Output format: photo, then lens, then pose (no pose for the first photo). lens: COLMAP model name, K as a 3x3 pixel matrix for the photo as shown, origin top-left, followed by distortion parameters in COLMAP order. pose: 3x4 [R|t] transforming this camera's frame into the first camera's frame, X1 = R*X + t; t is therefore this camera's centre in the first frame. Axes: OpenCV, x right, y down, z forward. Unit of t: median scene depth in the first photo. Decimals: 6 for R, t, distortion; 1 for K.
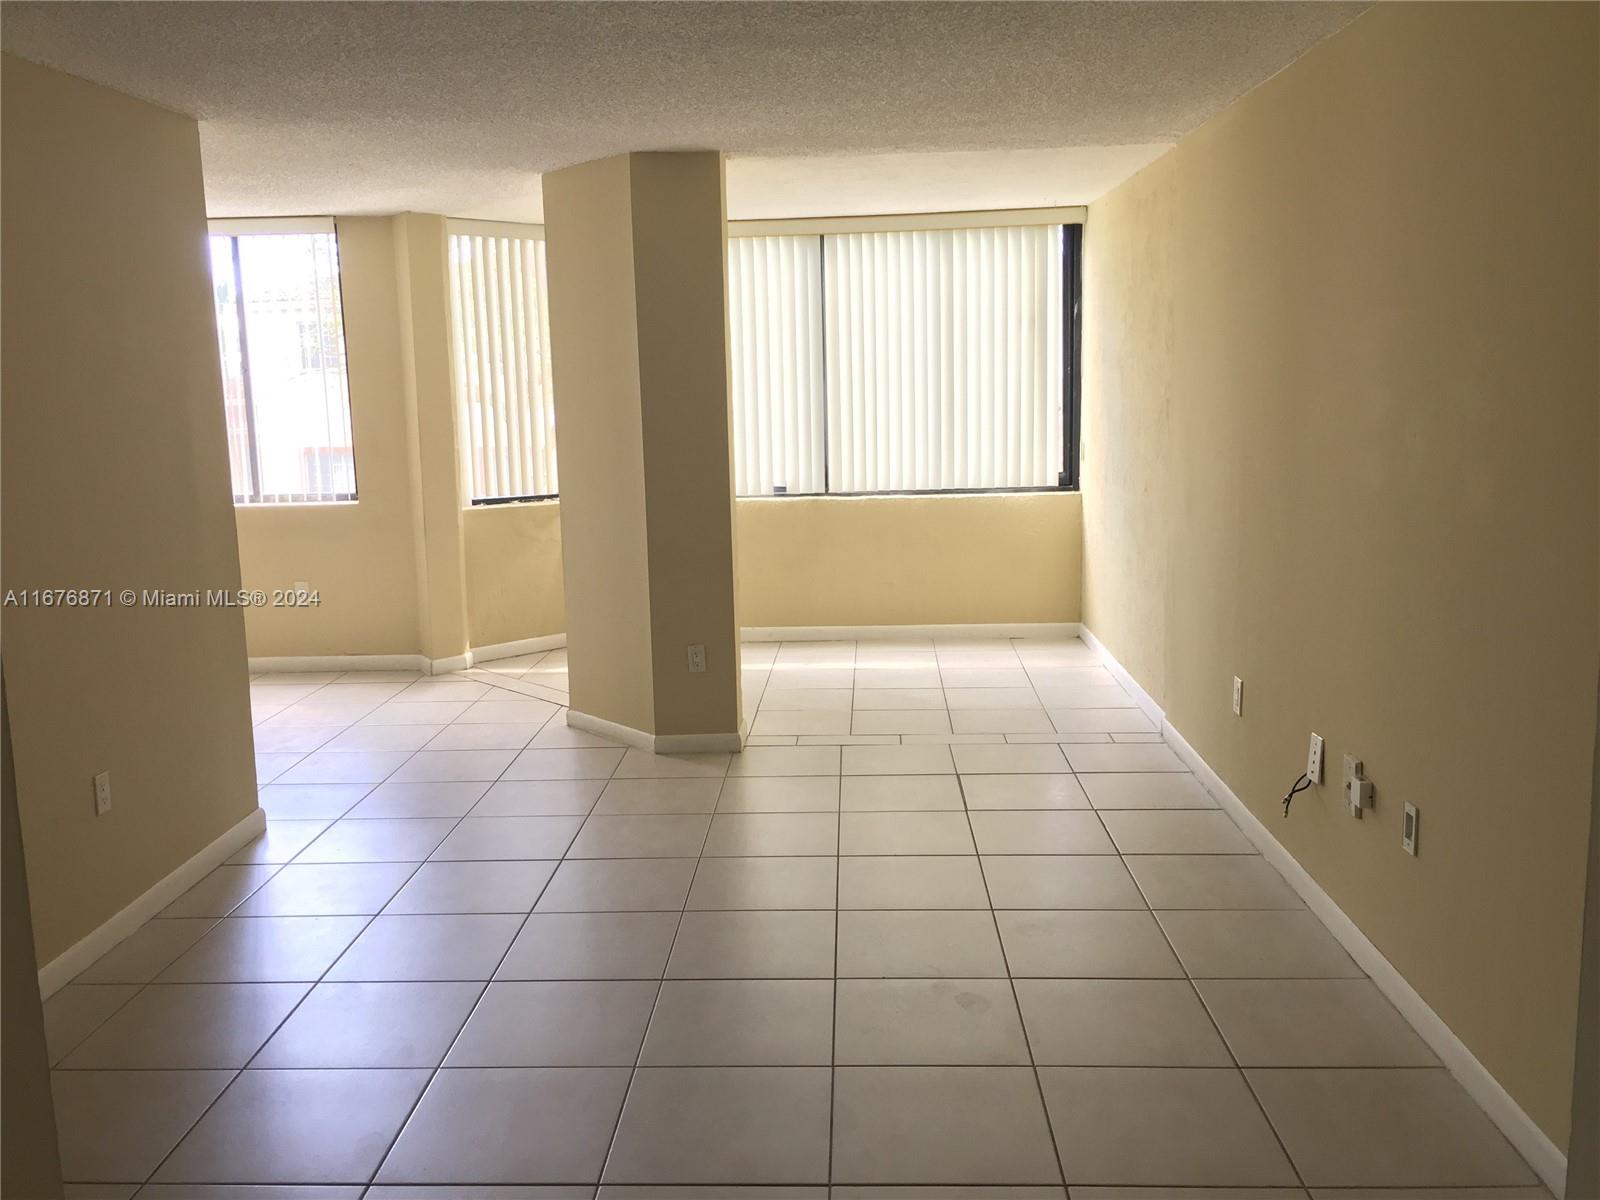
lens RADIAL K [[1386.0, 0, 796.4], [0, 1386.0, 603.6], [0, 0, 1]] dist [0.074334, -0.100236]
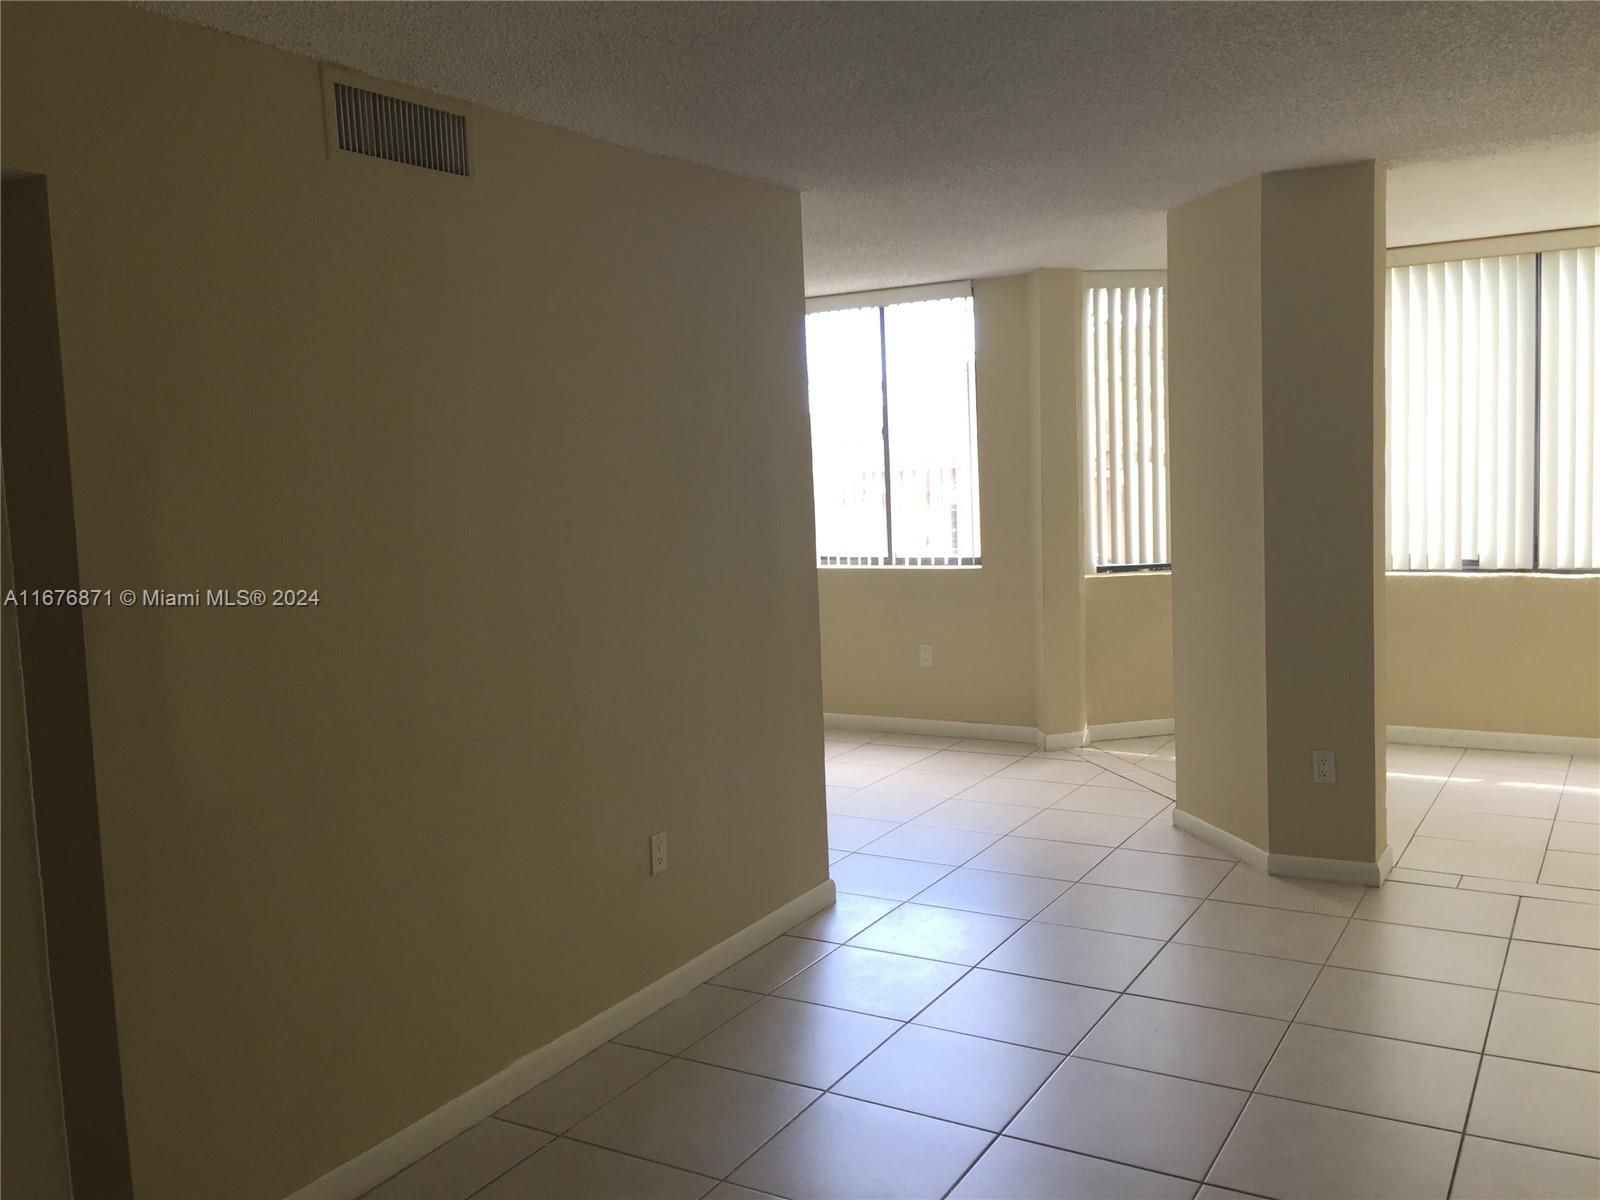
lens RADIAL K [[1386.0, 0, 786.5], [0, 1386.0, 591.0], [0, 0, 1]] dist [0.074334, -0.100236]
pose [[0.875925, 0.033408, -0.481289, 0.040077], [-0.057970, 0.997660, -0.036252, -0.014222], [0.478951, 0.059654, 0.875812, 0.093541]]
